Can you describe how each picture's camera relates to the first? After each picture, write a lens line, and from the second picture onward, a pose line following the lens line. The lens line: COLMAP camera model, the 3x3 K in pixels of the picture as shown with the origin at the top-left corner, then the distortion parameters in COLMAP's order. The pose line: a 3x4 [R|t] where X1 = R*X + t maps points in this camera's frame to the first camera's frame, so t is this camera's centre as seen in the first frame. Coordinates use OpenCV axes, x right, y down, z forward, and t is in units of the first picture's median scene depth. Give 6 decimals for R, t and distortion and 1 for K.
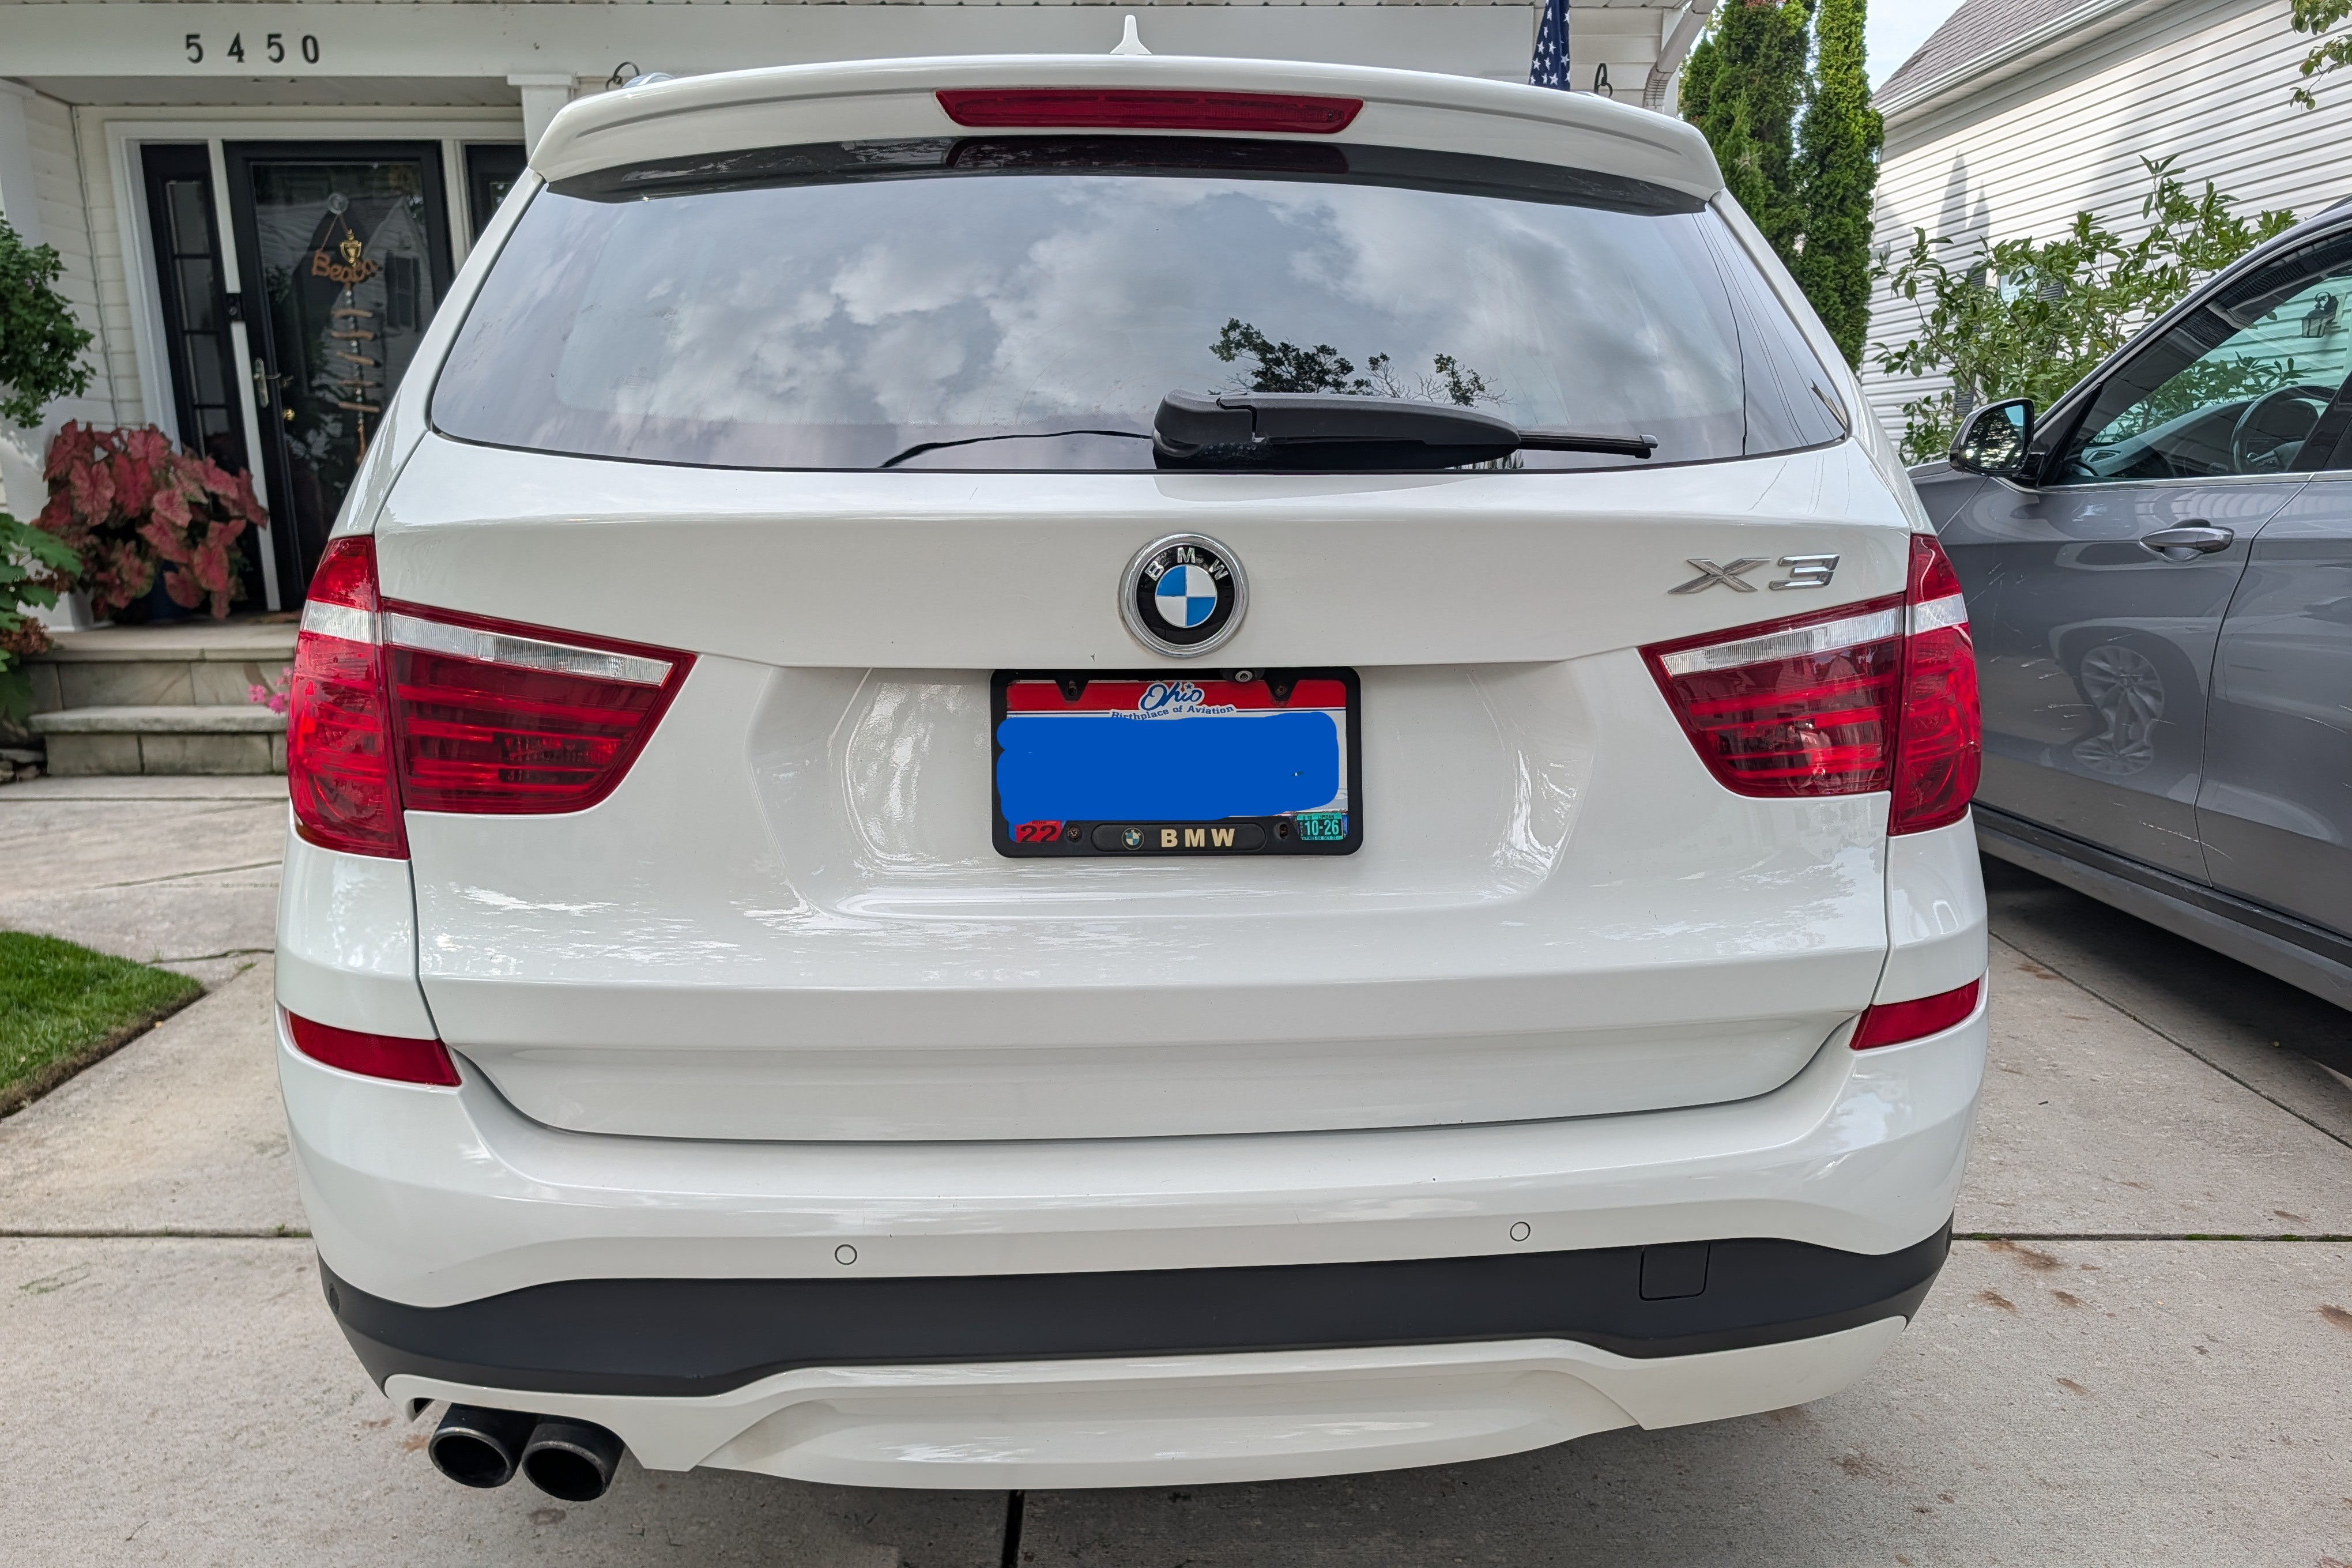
lens RADIAL K [[1633.8, 0, 1197.3], [0, 1633.8, 881.4], [0, 0, 1]] dist [0.021556, -0.005764]
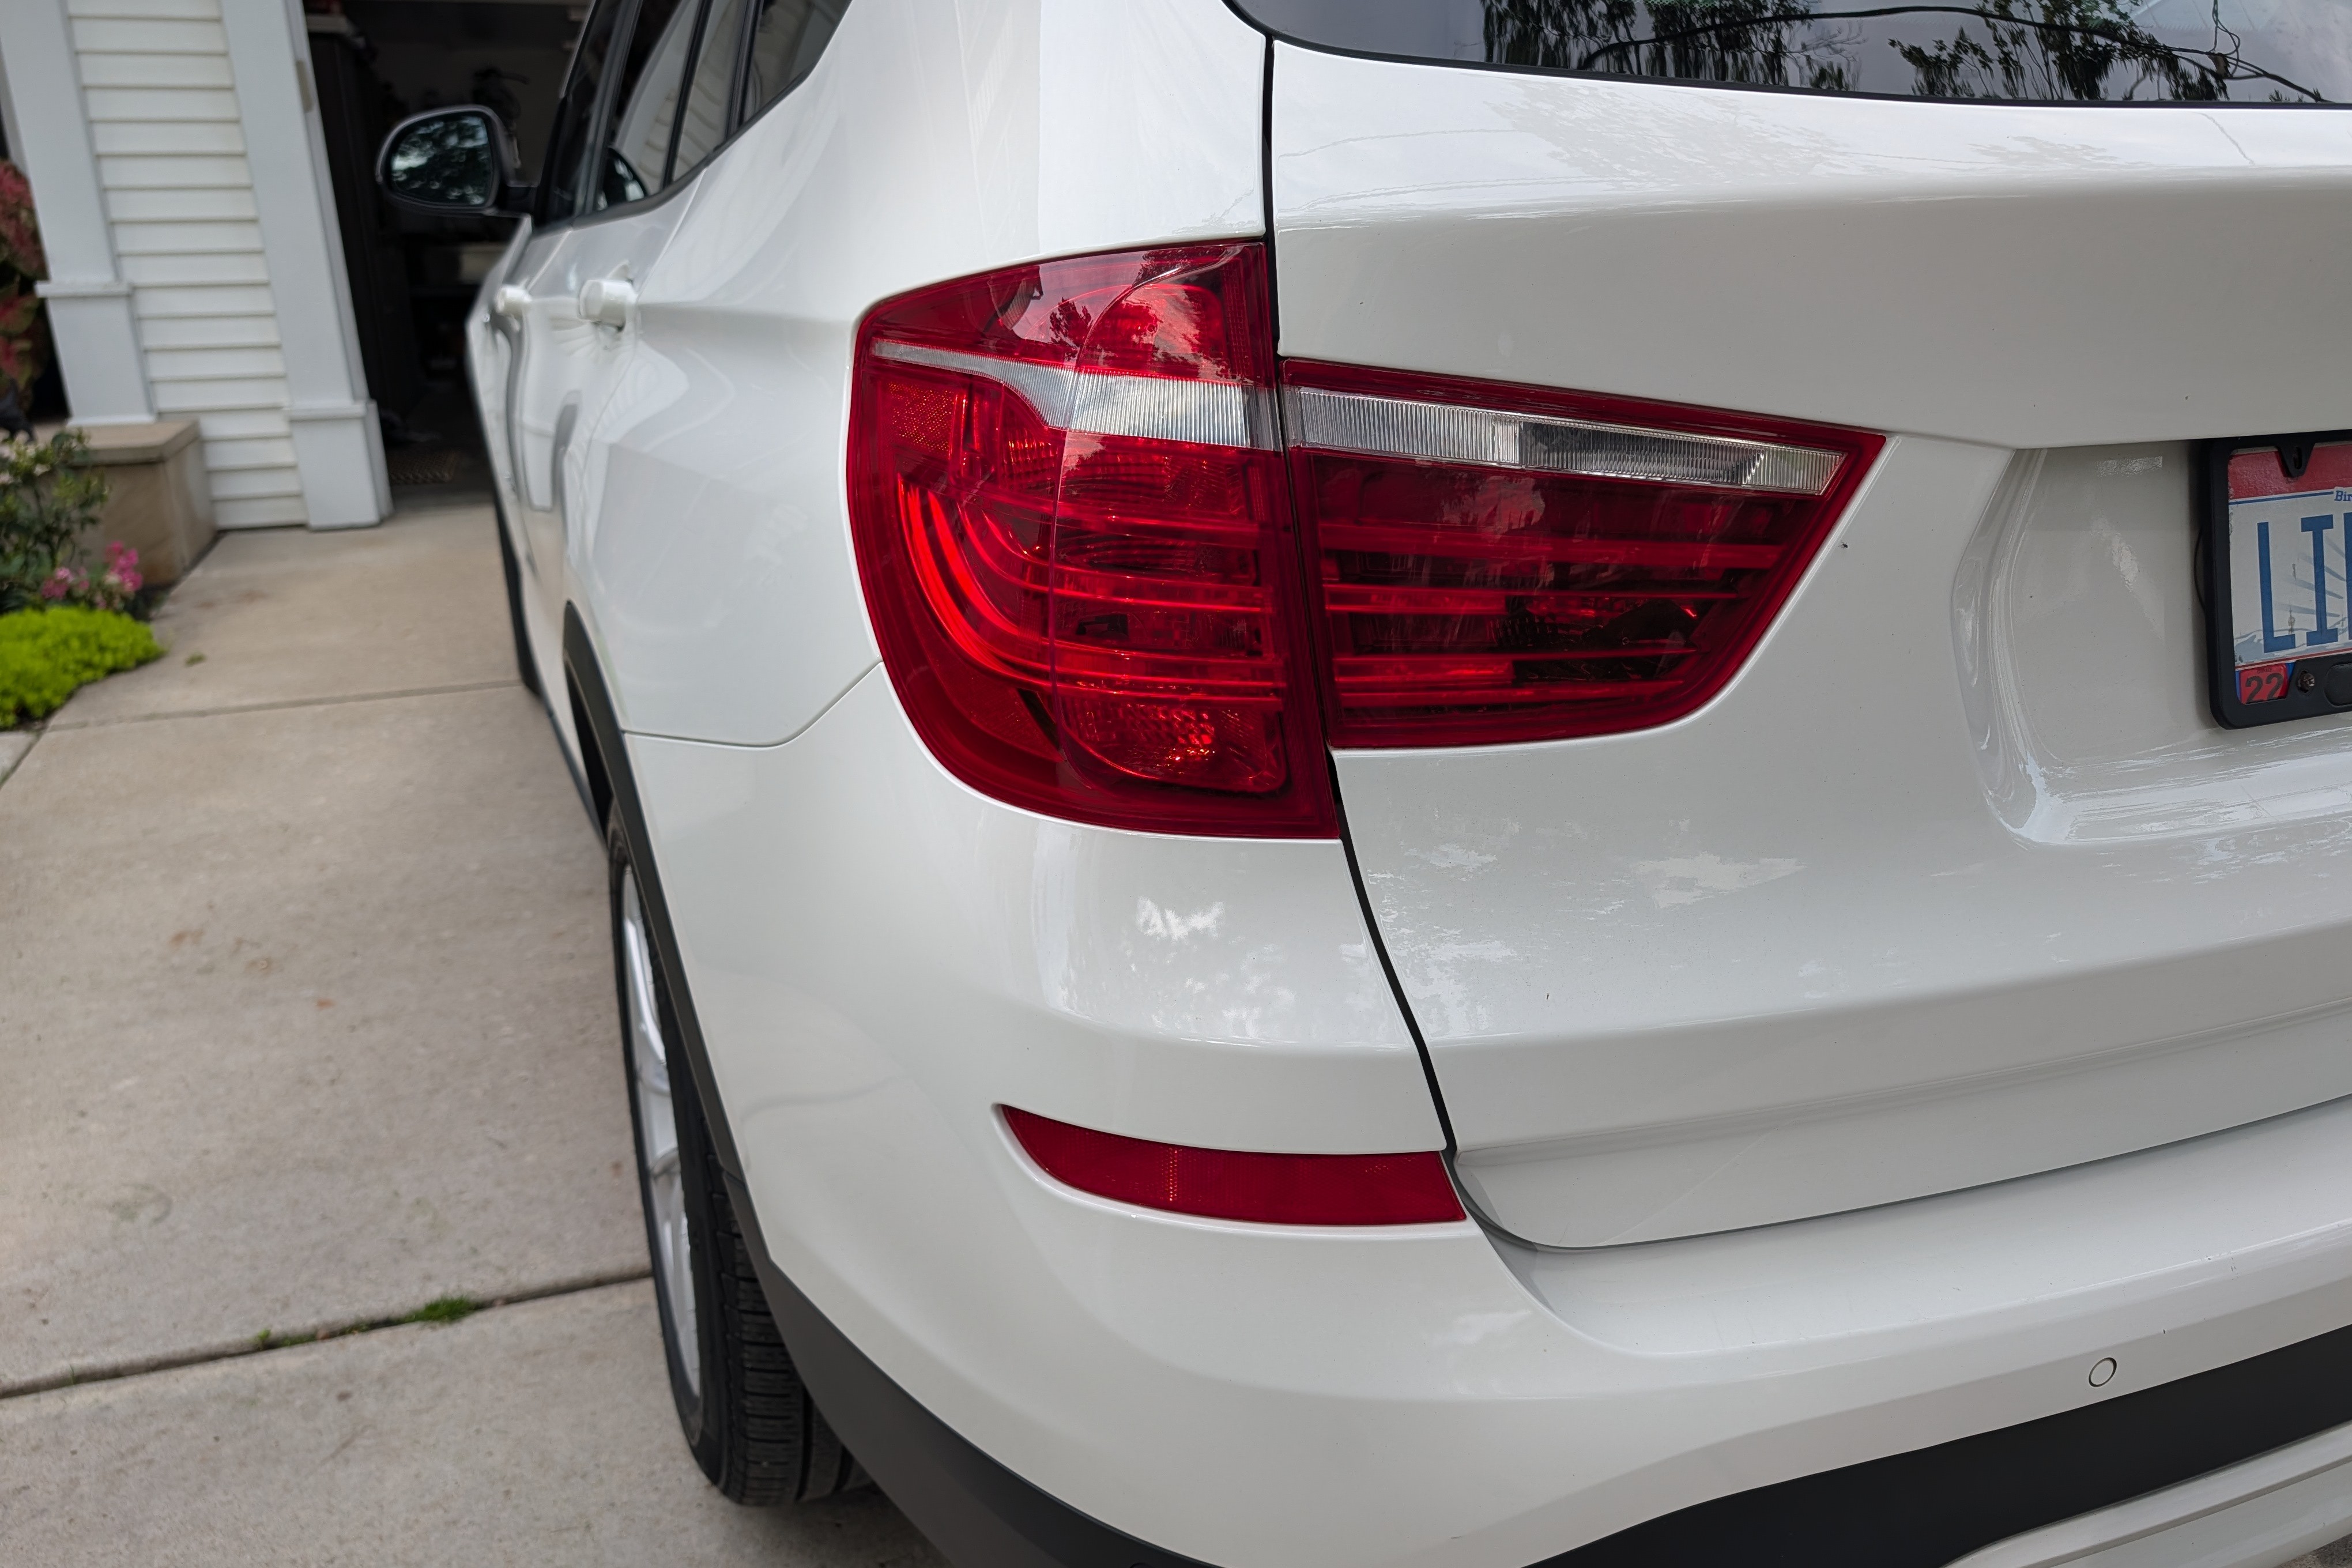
lens RADIAL K [[1633.8, 0, 1181.3], [0, 1633.8, 793.5], [0, 0, 1]] dist [0.021556, -0.005764]
pose [[0.954021, -0.108512, 0.279410, -0.685799], [0.084098, 0.991630, 0.097966, -0.087085], [-0.287702, -0.069964, 0.955161, 0.488681]]
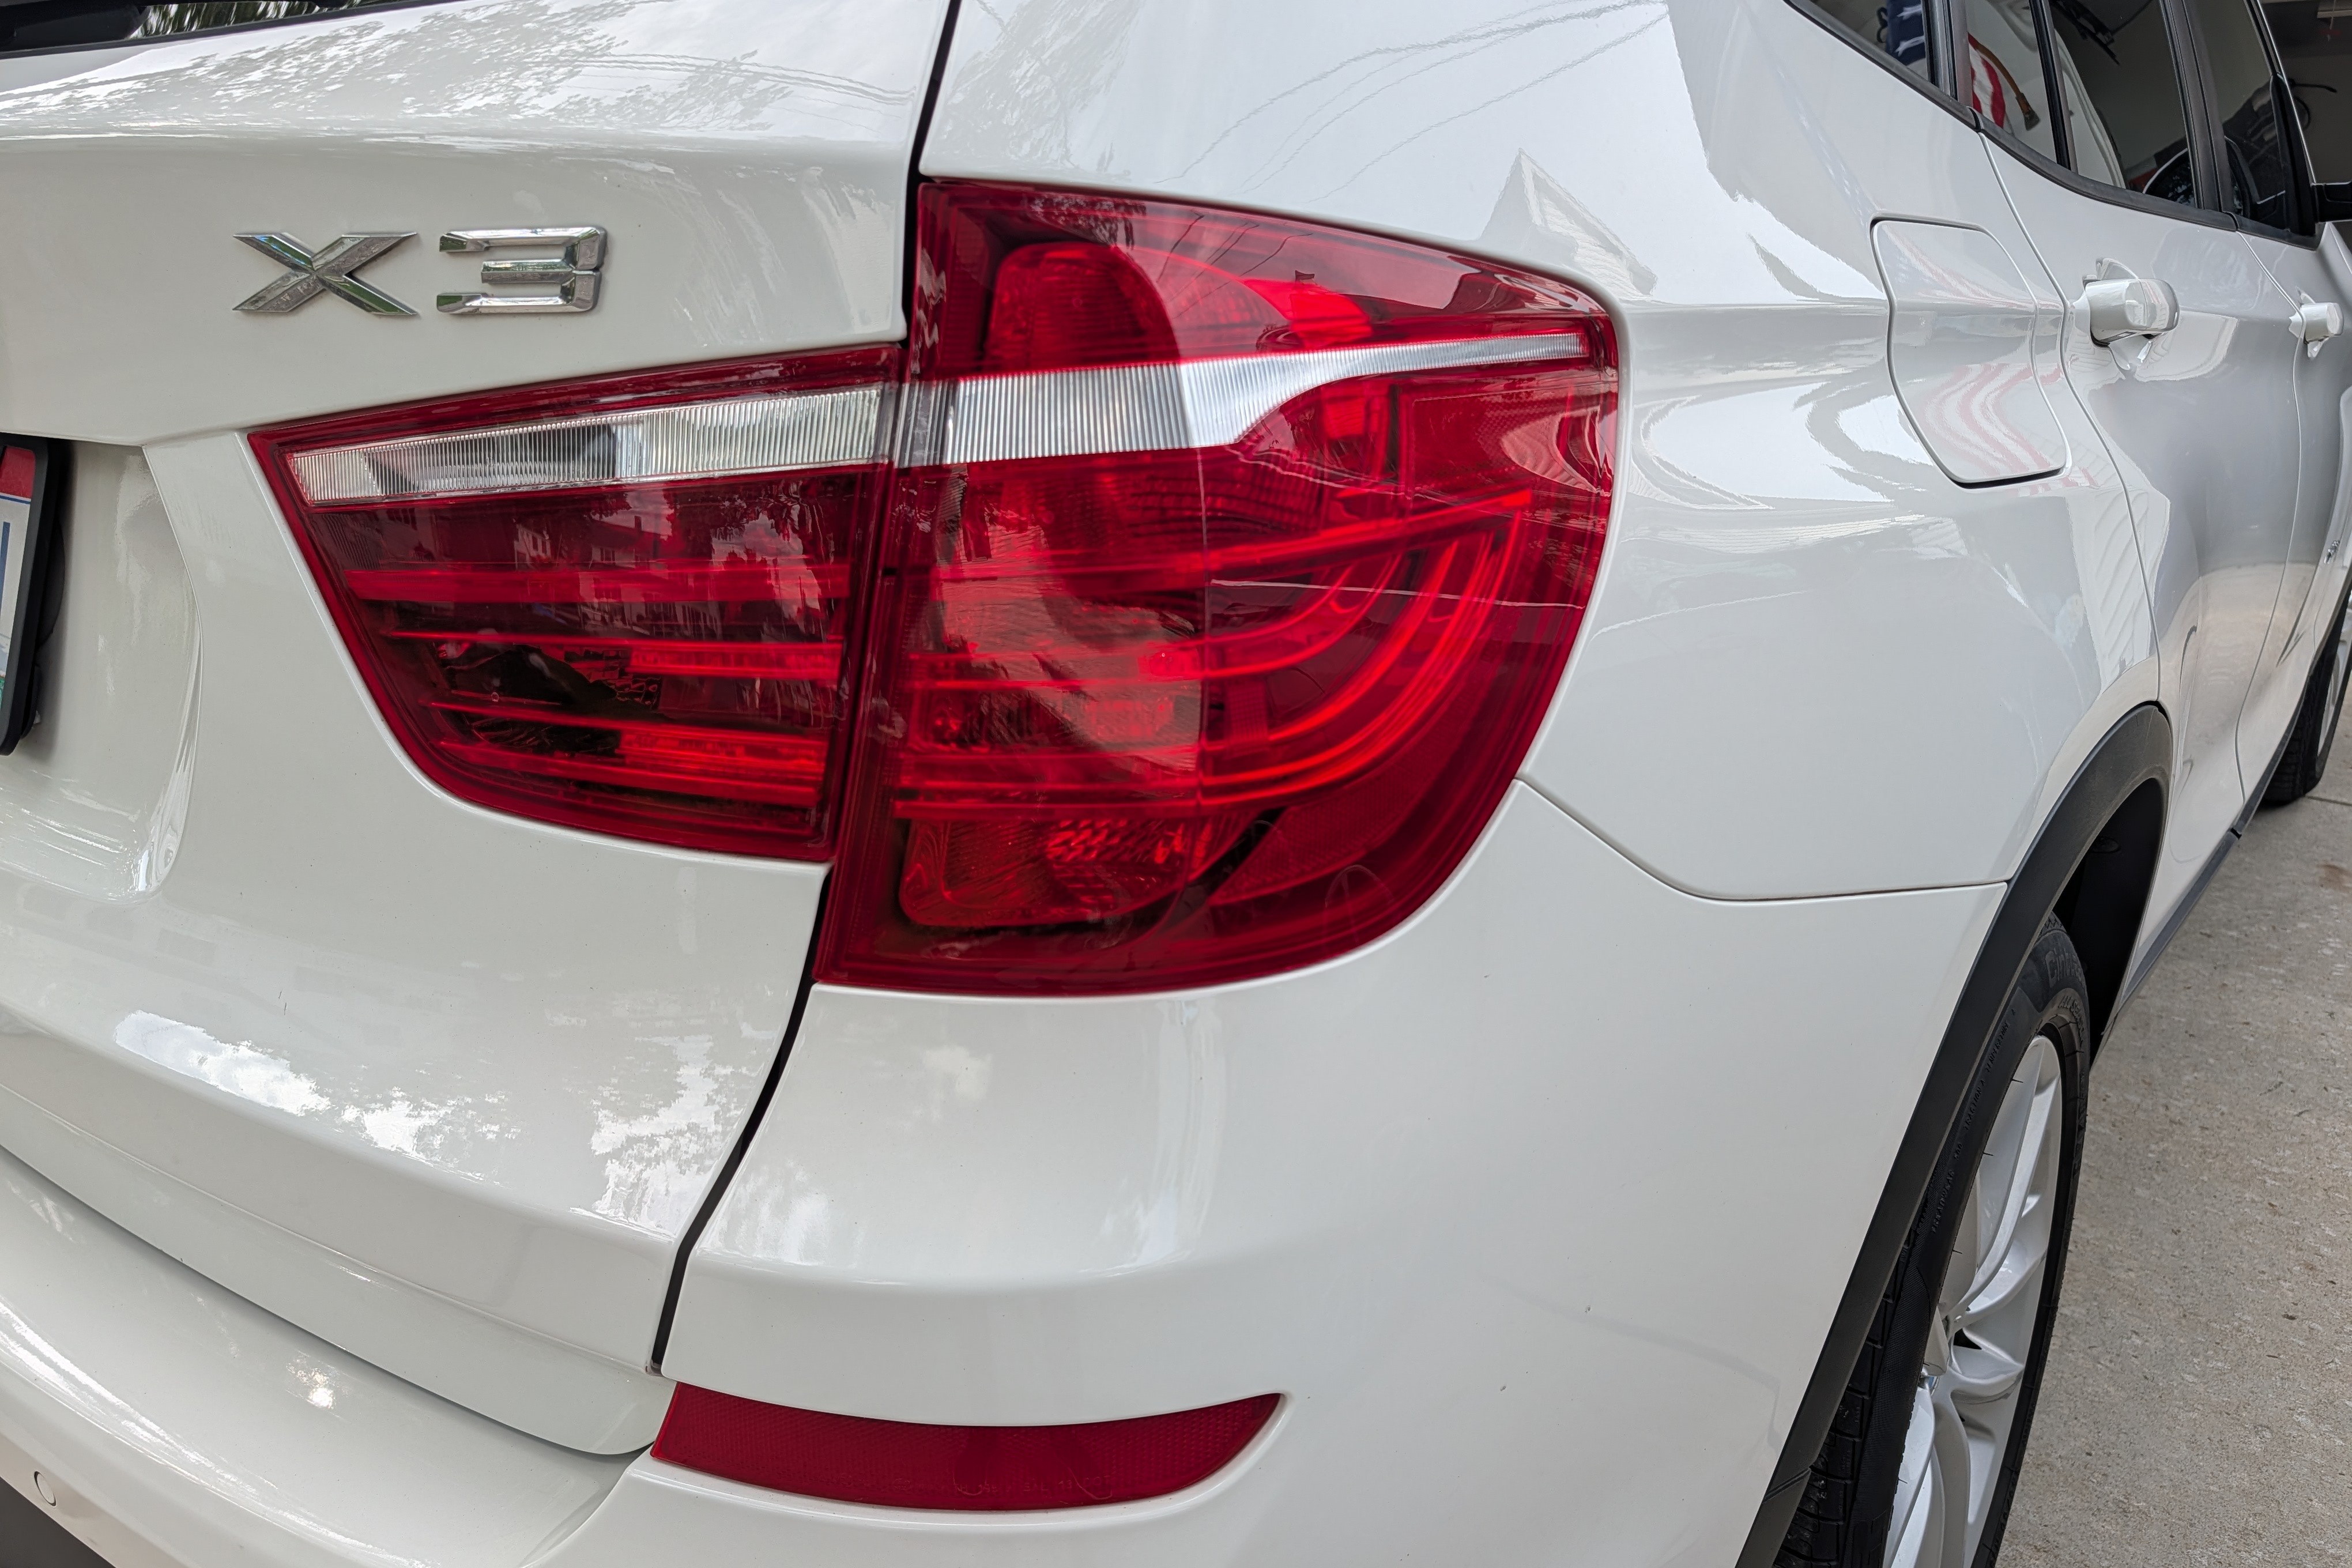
lens RADIAL K [[1633.8, 0, 1176.1], [0, 1633.8, 782.1], [0, 0, 1]] dist [0.021556, -0.005764]
pose [[0.780484, 0.197790, -0.593062, 0.749973], [-0.150354, 0.980177, 0.129026, -0.143585], [0.606826, -0.011534, 0.794751, 0.784812]]
